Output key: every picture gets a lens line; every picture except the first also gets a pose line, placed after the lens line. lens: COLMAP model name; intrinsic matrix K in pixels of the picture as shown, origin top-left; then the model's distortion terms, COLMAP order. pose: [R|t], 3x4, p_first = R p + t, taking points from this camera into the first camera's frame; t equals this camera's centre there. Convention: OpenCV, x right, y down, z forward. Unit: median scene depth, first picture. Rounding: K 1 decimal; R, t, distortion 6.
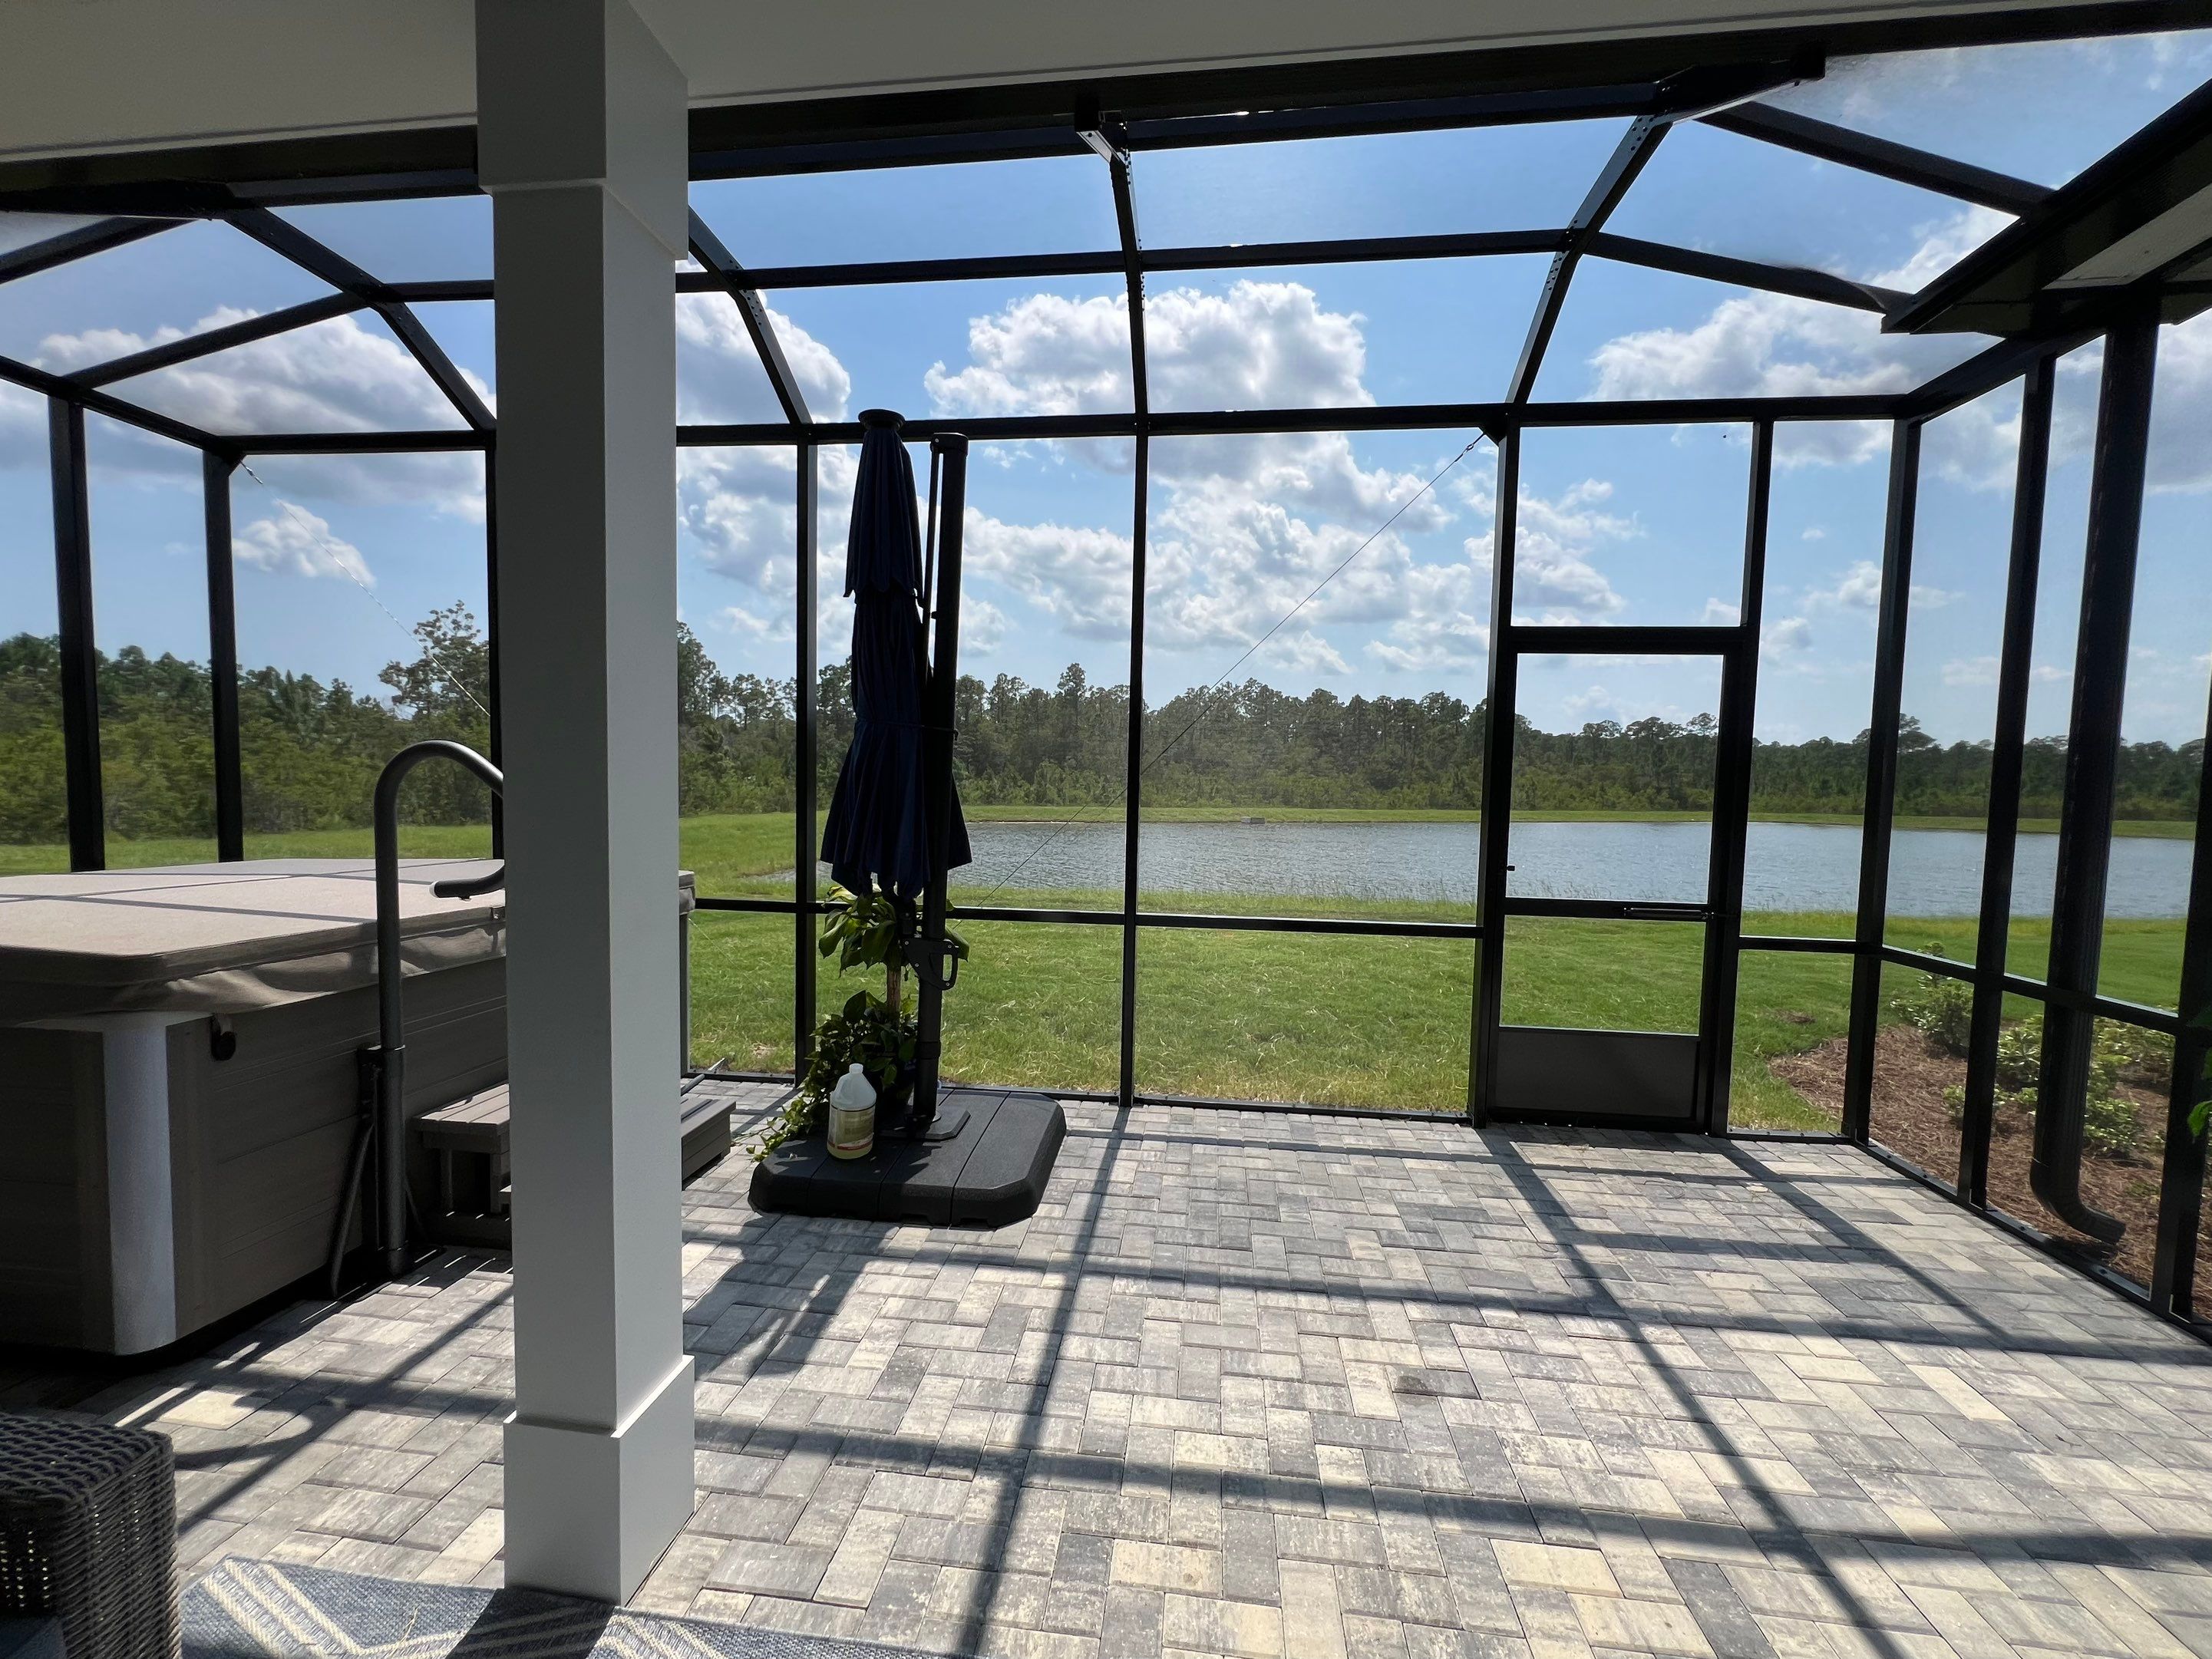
lens RADIAL K [[888.7, 0, 1105.9], [0, 888.7, 838.0], [0, 0, 1]] dist [-0.004519, 0.001047]
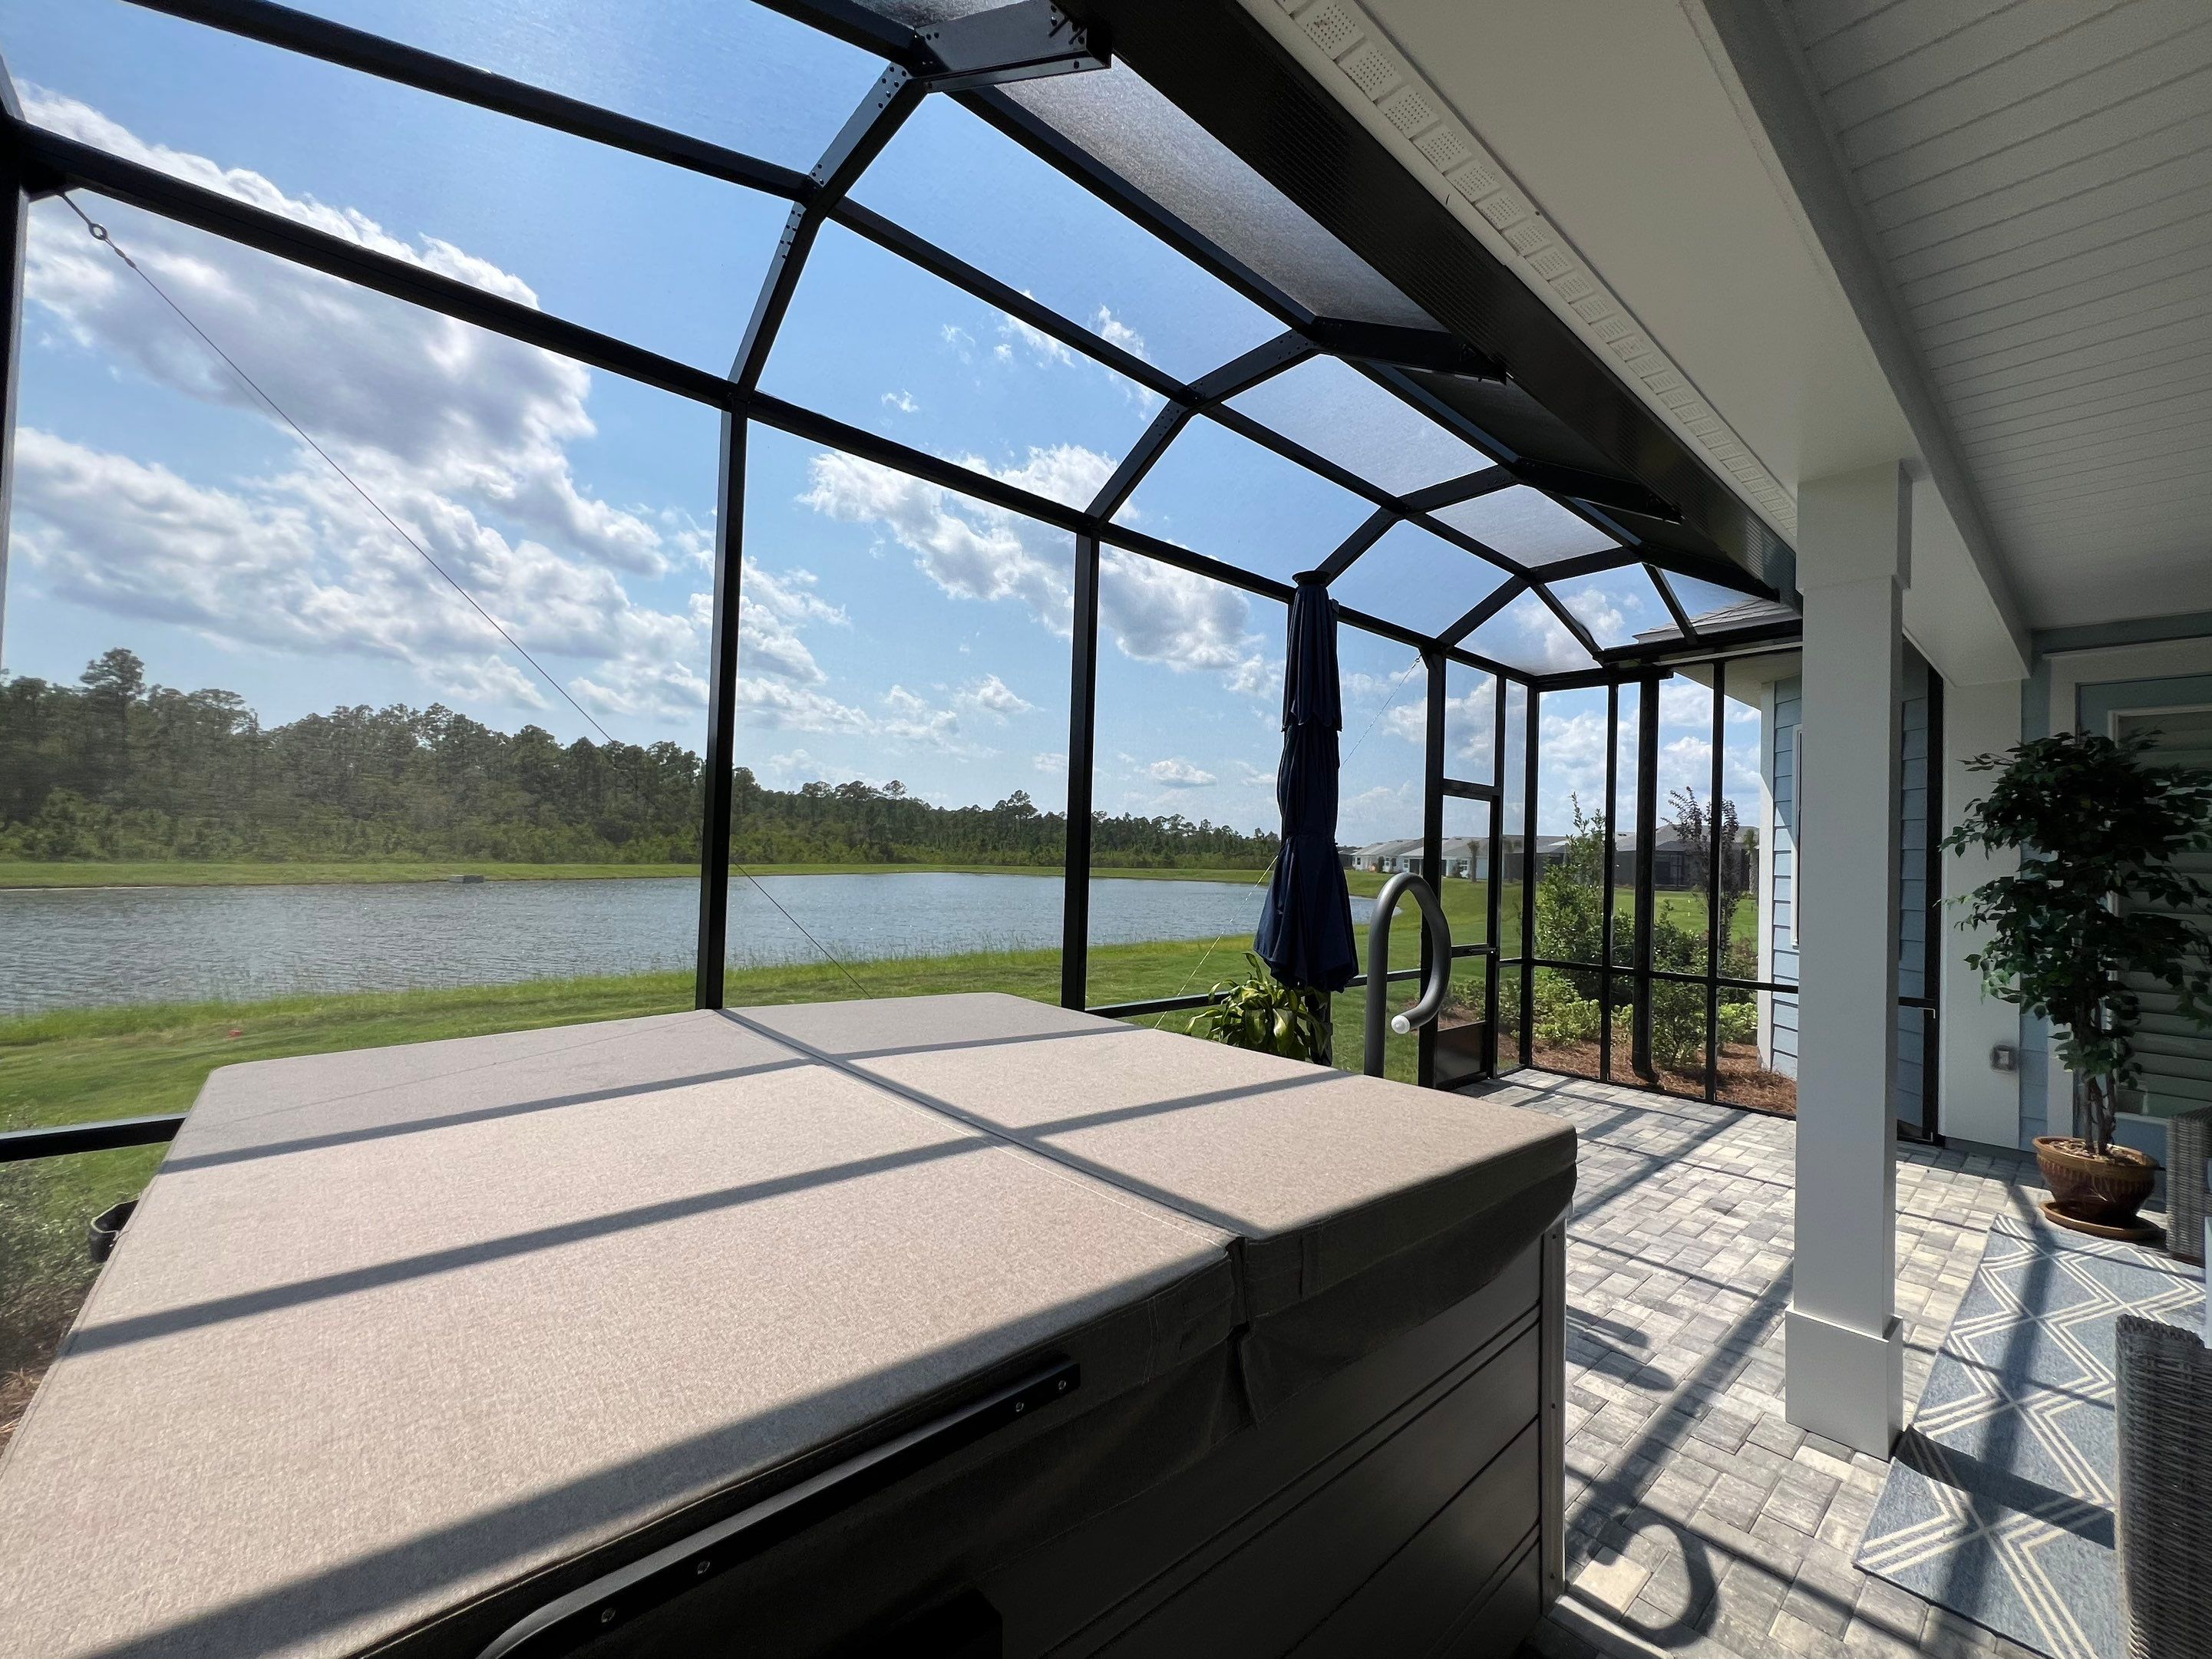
lens RADIAL K [[888.7, 0, 1097.8], [0, 888.7, 812.8], [0, 0, 1]] dist [-0.004519, 0.001047]
pose [[0.674195, 0.037114, 0.737620, -0.137777], [0.027442, 0.996788, -0.075236, -0.008346], [-0.738043, 0.070966, 0.671011, 0.045795]]
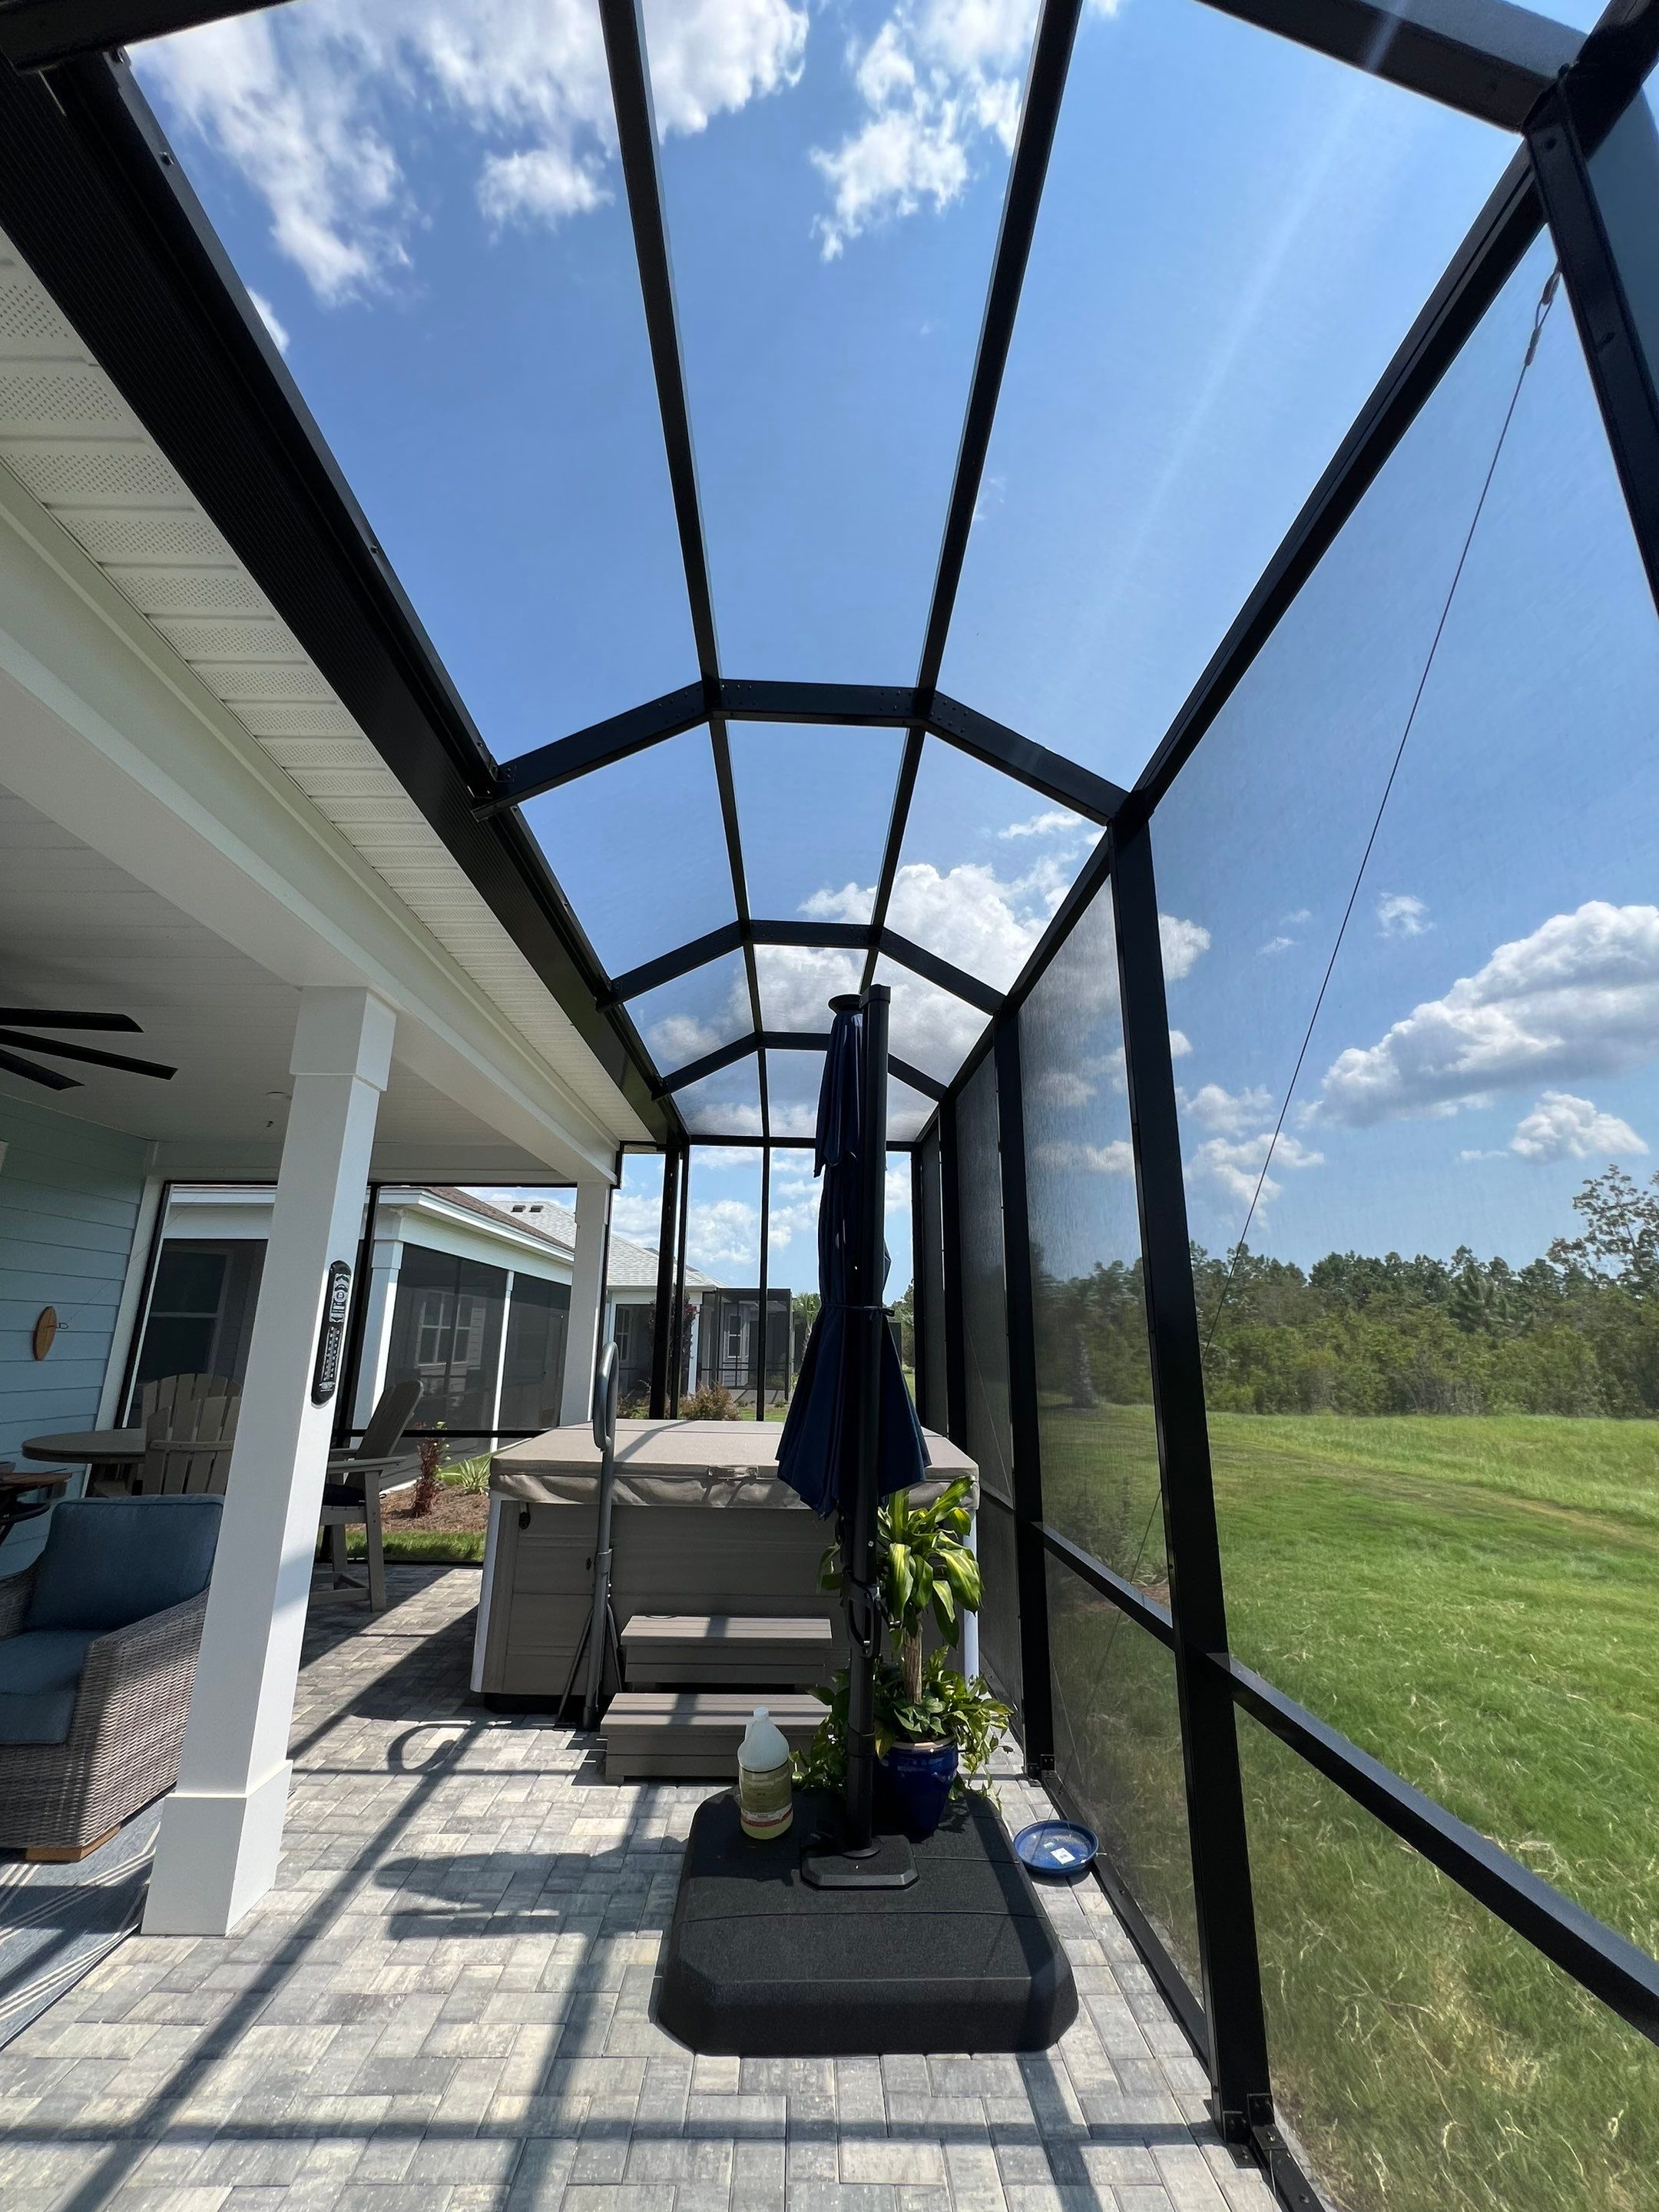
lens RADIAL K [[888.8, 0, 829.2], [0, 888.8, 1106.1], [0, 0, 1]] dist [-0.004519, 0.001047]
pose [[0.151375, -0.272055, -0.950301, 0.073057], [-0.068370, 0.956195, -0.284633, -0.006964], [0.986109, 0.108058, 0.126143, 0.090532]]
